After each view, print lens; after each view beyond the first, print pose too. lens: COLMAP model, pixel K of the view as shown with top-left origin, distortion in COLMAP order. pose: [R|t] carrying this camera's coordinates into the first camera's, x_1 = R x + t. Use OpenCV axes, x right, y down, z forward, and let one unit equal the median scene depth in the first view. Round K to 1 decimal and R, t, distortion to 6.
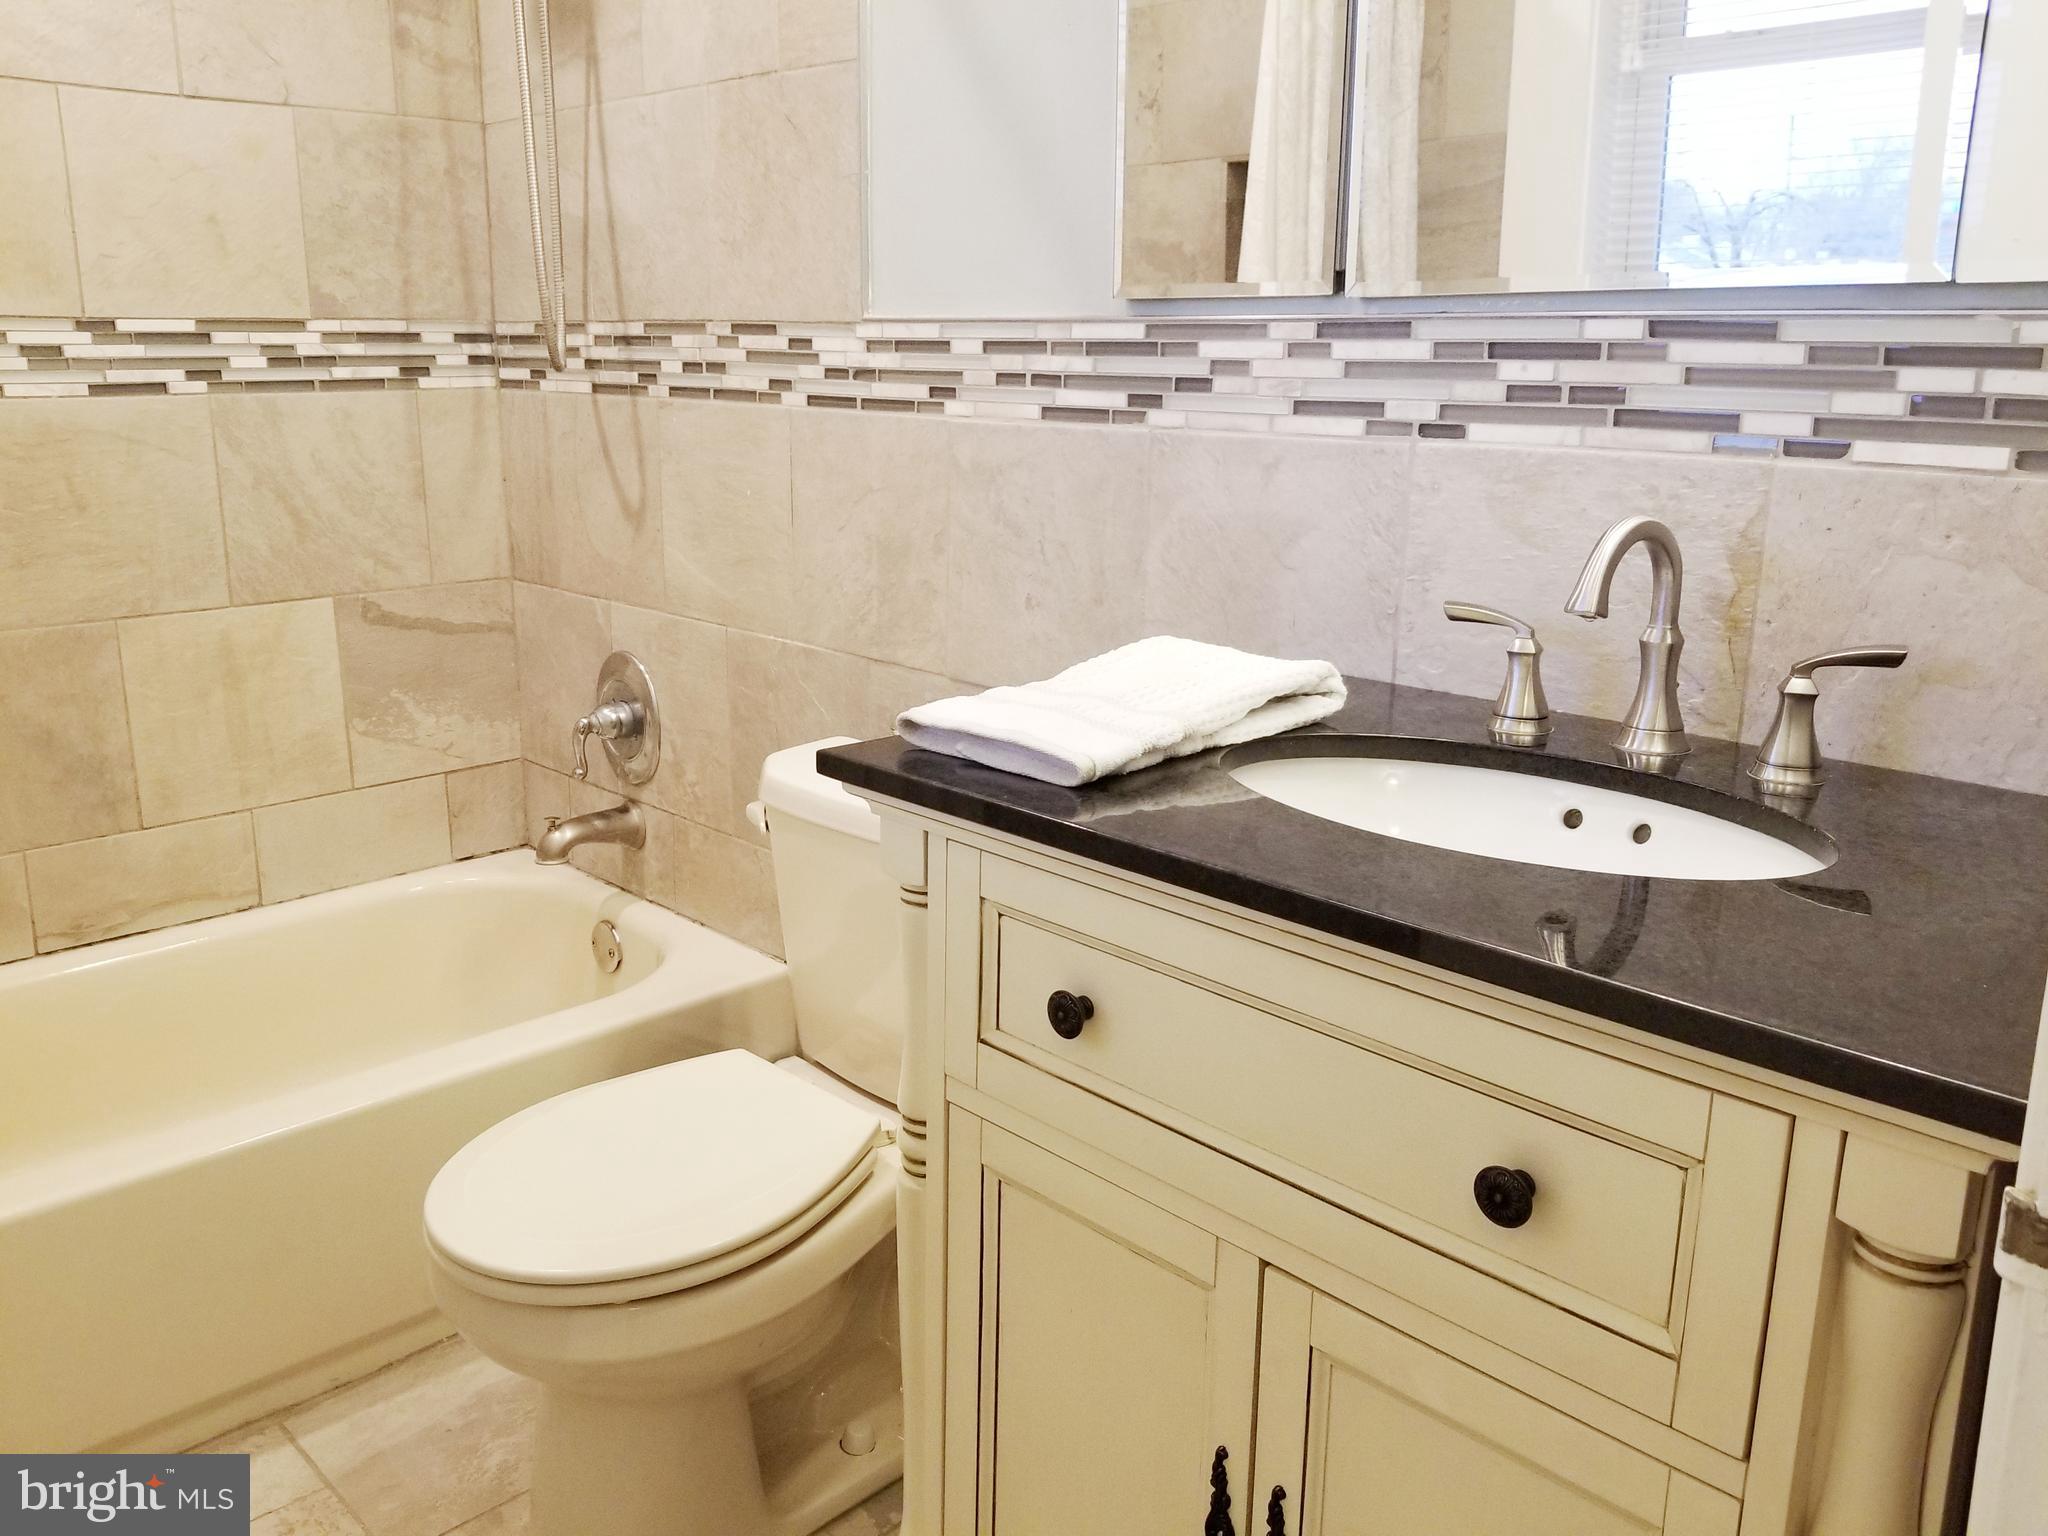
lens RADIAL K [[1591.5, 0, 988.7], [0, 1591.5, 734.5], [0, 0, 1]] dist [0.074022, -0.129154]
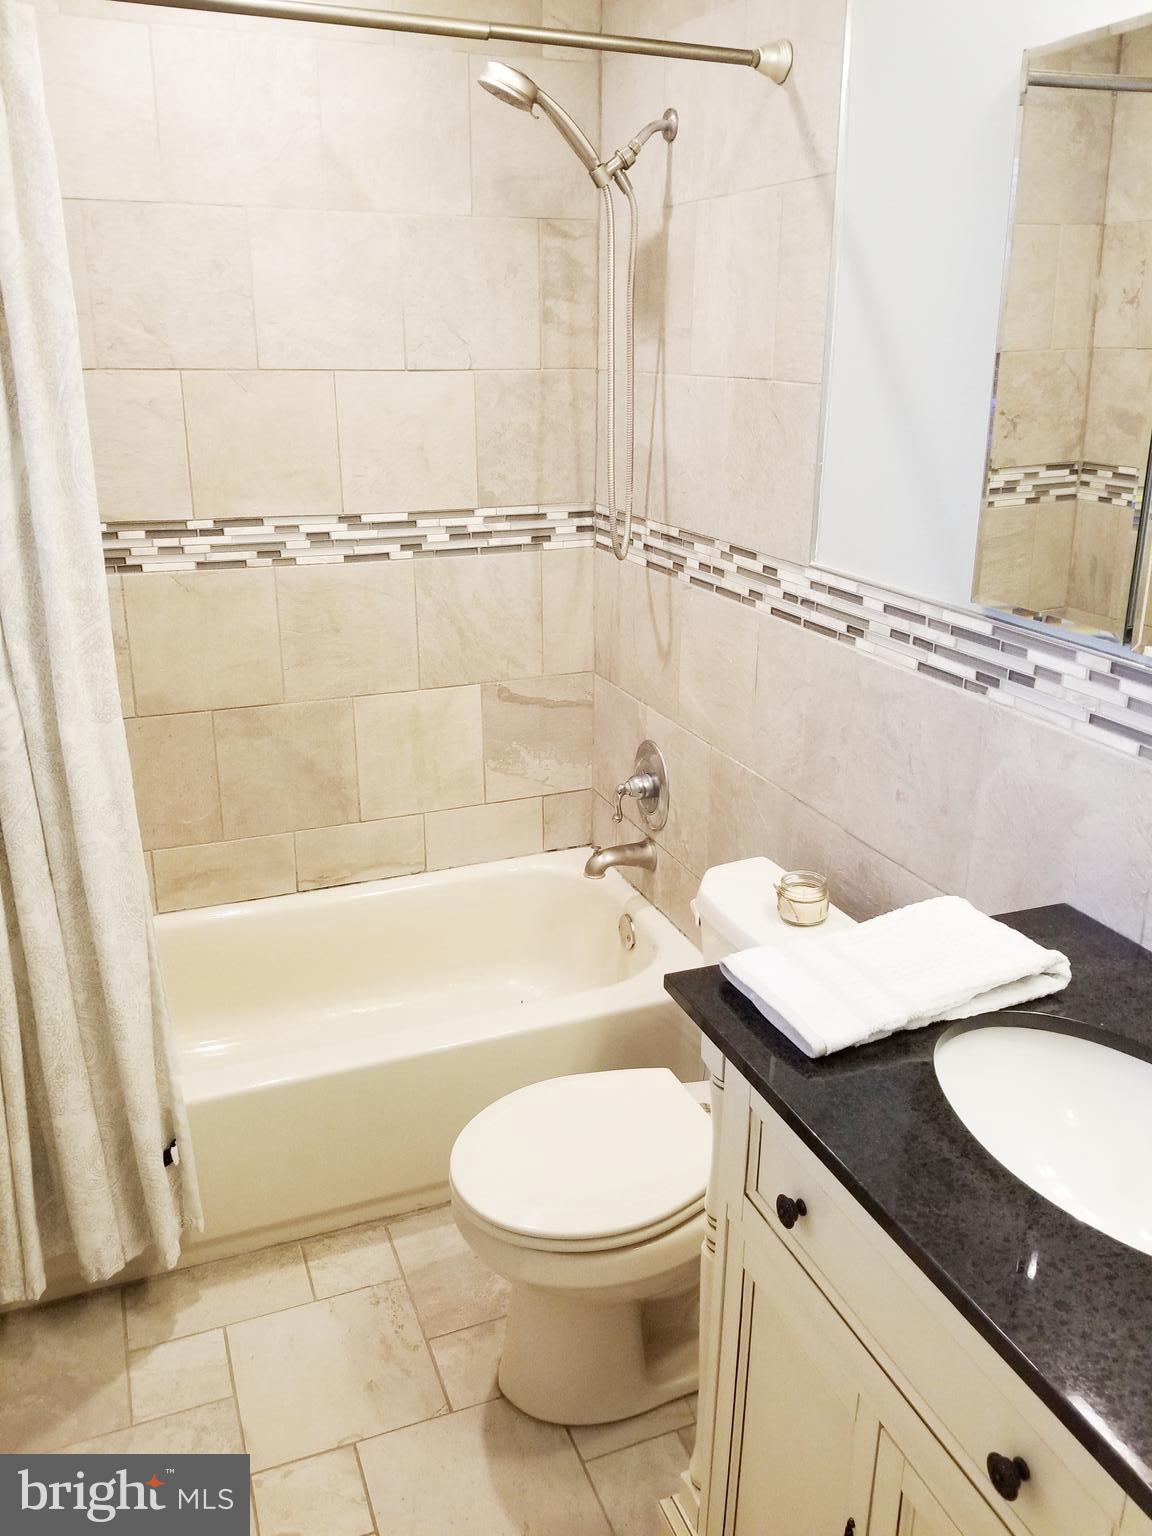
lens RADIAL K [[1175.6, 0, 582.3], [0, 1175.6, 743.5], [0, 0, 1]] dist [0.187972, -0.442359]
pose [[0.930218, 0.111700, -0.349595, 0.098587], [-0.083616, 0.992010, 0.094473, -0.158867], [0.357355, -0.058649, 0.932125, -0.037079]]
